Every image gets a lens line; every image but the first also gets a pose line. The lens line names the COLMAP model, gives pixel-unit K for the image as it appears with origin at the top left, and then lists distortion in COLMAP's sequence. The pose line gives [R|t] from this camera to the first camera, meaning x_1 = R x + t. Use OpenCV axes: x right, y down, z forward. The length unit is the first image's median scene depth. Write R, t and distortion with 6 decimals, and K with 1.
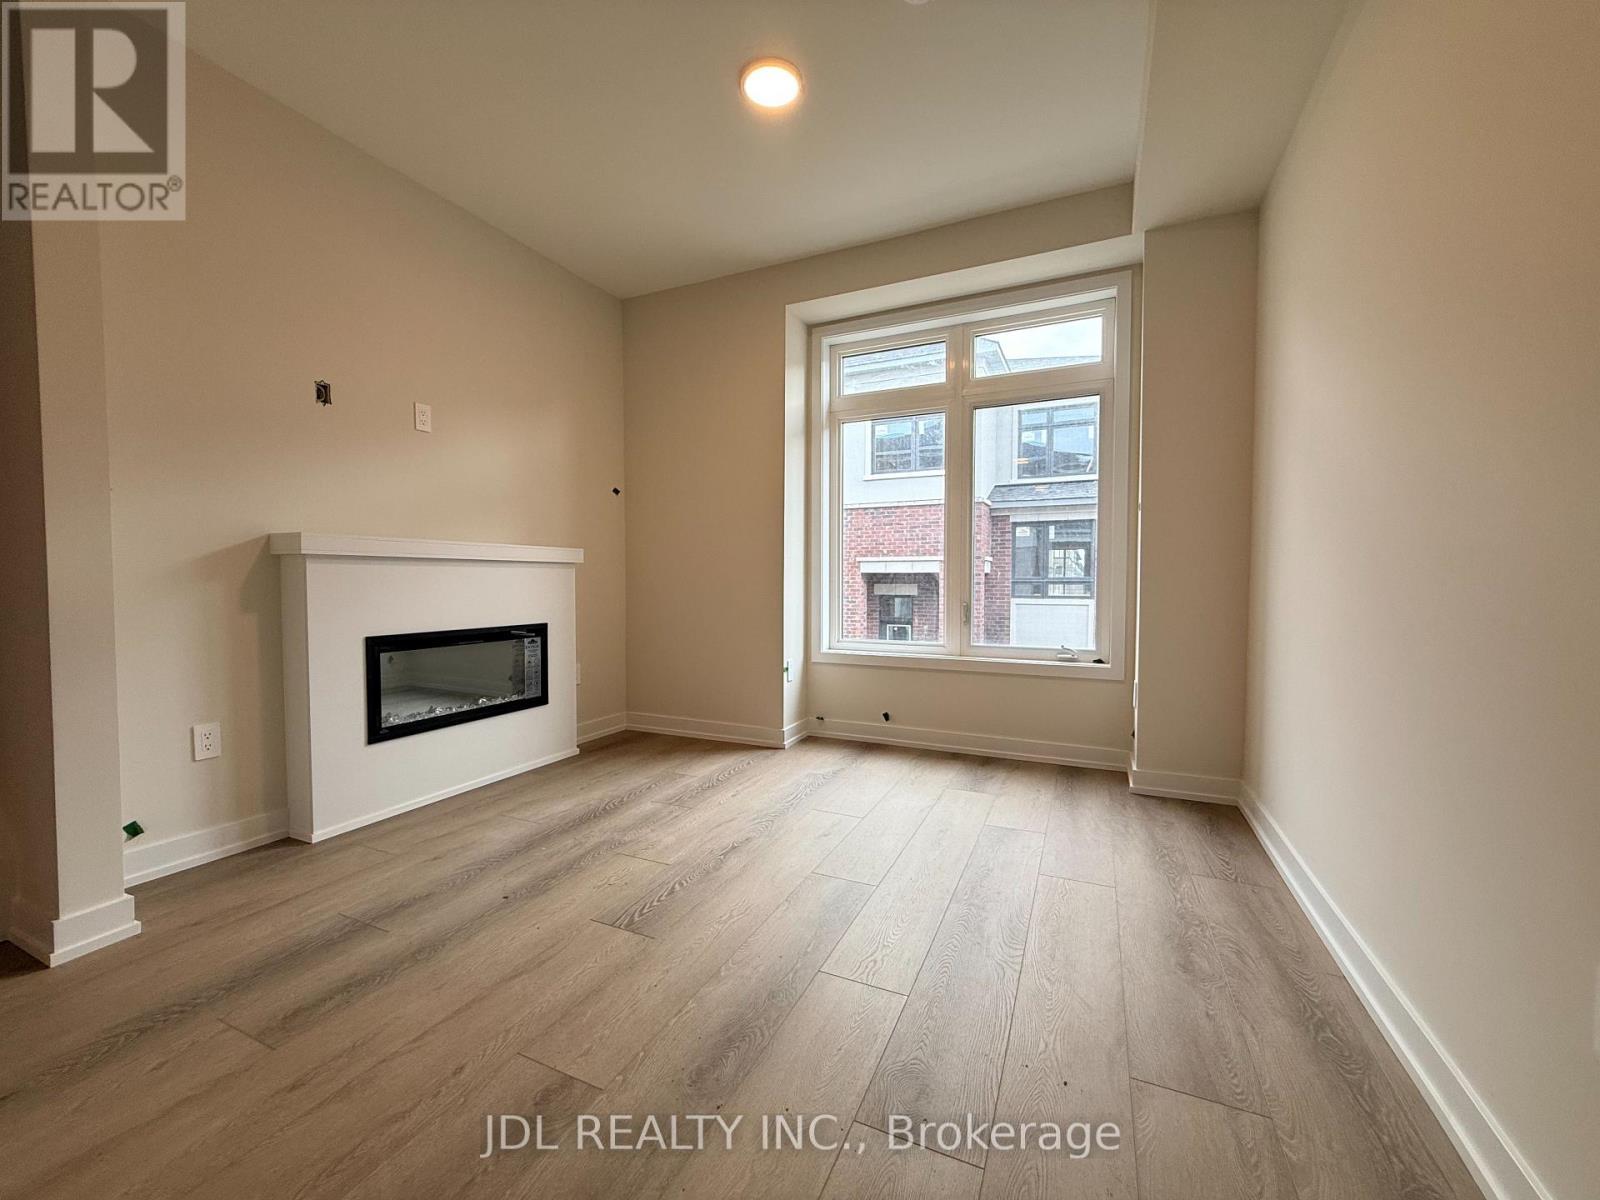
lens RADIAL K [[634.2, 0, 798.9], [0, 634.2, 604.1], [0, 0, 1]] dist [-0.001317, 0.000408]
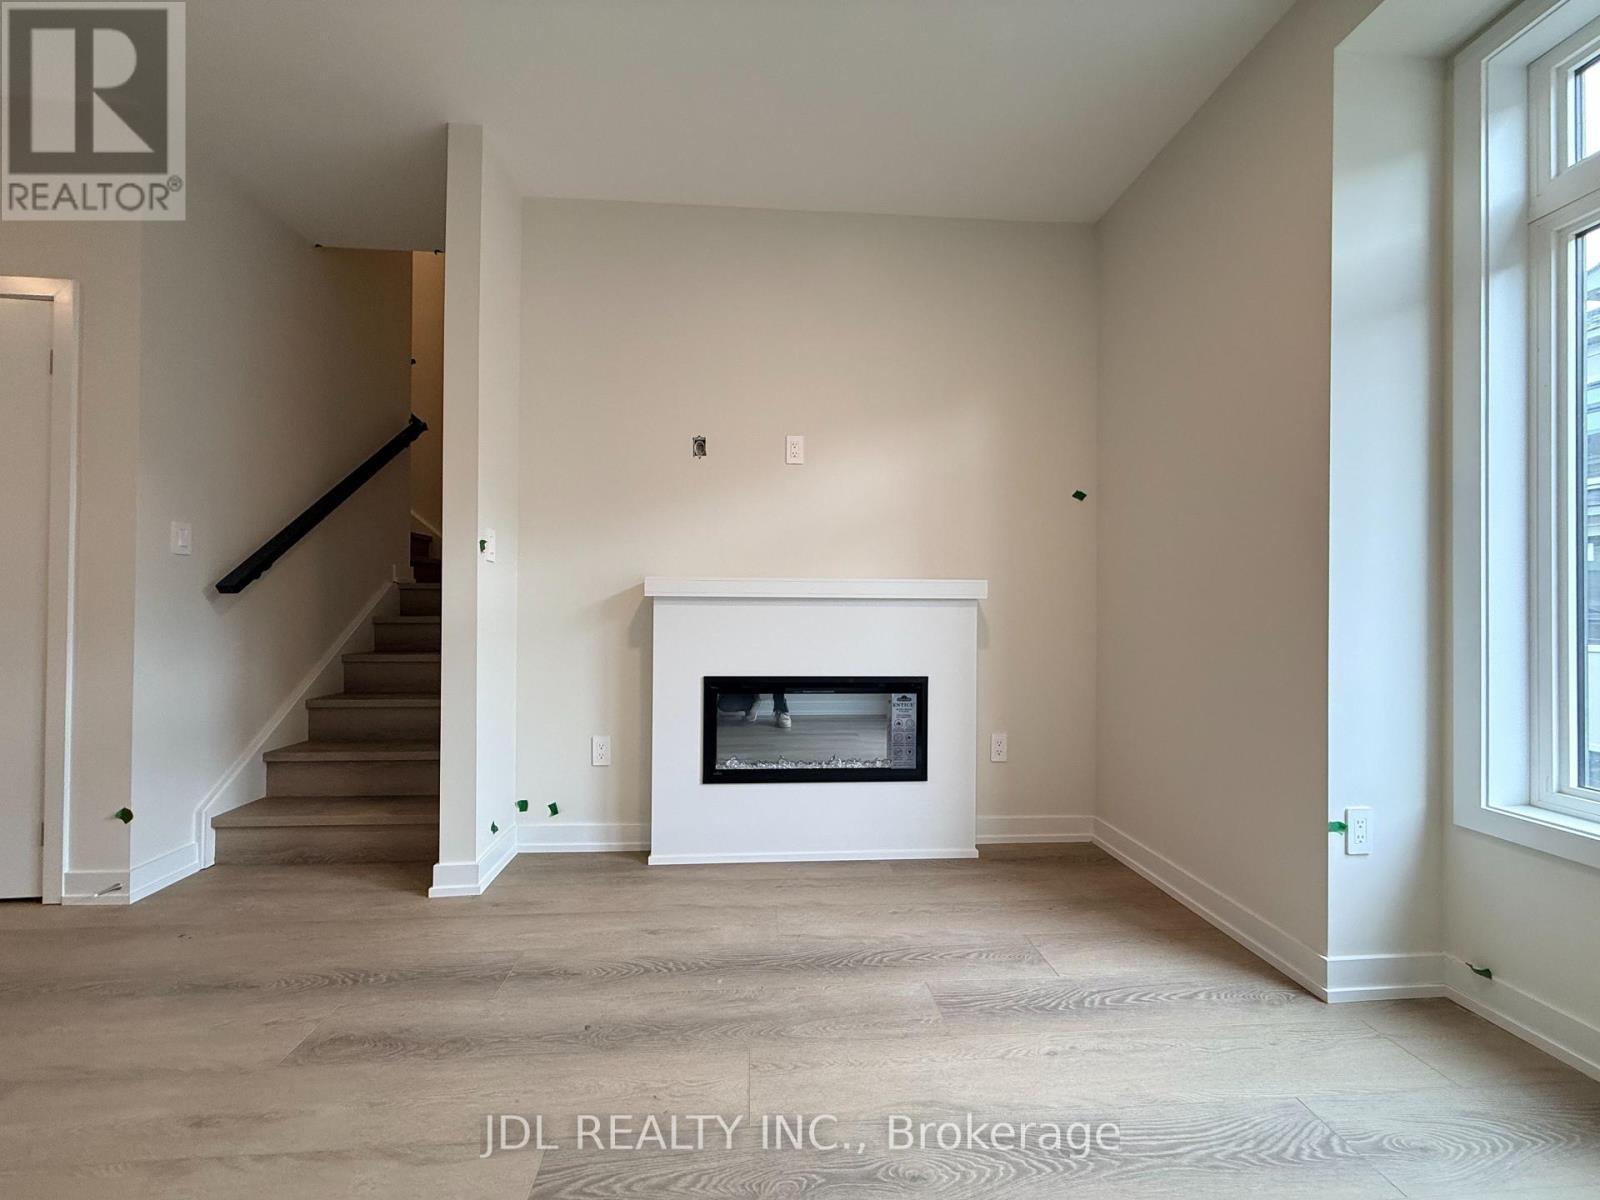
lens RADIAL K [[634.2, 0, 801.2], [0, 634.2, 605.1], [0, 0, 1]] dist [-0.001317, 0.000408]
pose [[0.486732, -0.002498, -0.873548, 0.228243], [-0.040527, 0.998855, -0.025438, -0.034755], [0.872611, 0.047784, 0.486073, 0.520917]]
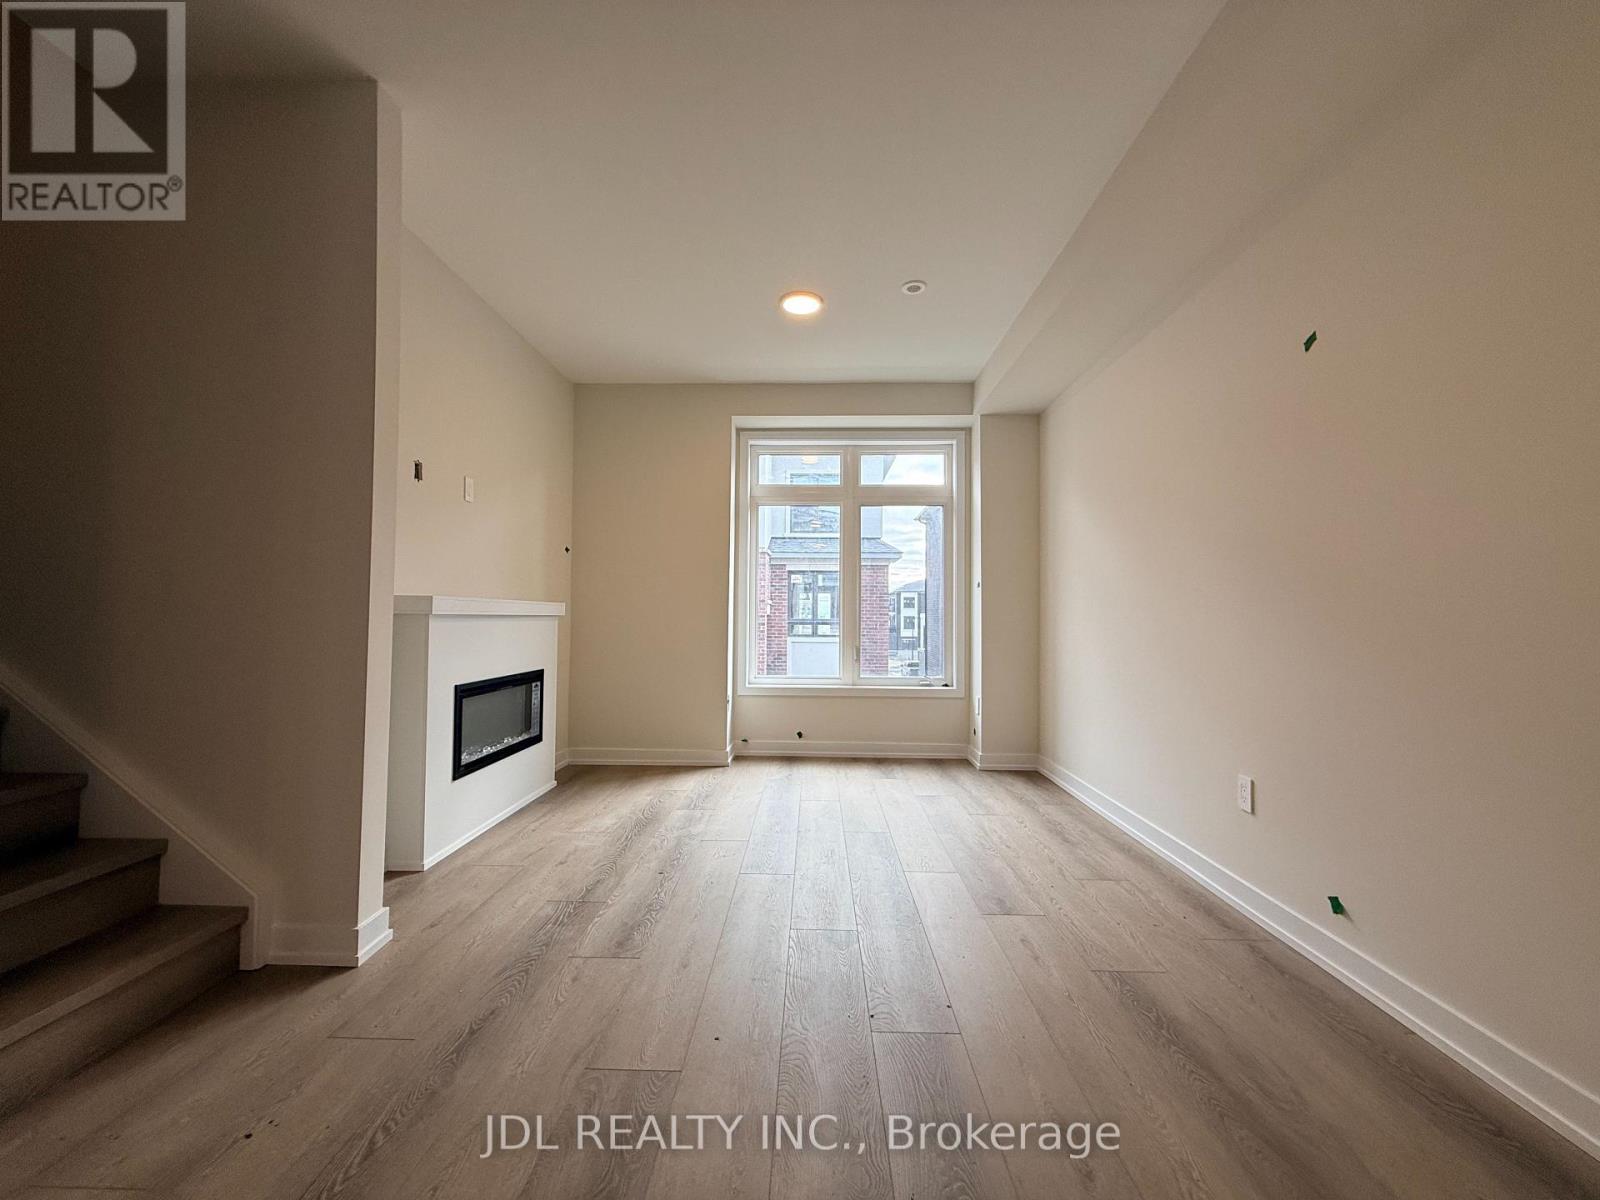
lens RADIAL K [[634.2, 0, 797.6], [0, 634.2, 604.5], [0, 0, 1]] dist [-0.001317, 0.000408]
pose [[0.918597, 0.013465, 0.394966, -0.466408], [0.009263, 0.998411, -0.055581, -0.019624], [-0.395086, 0.054715, 0.917013, -0.244068]]
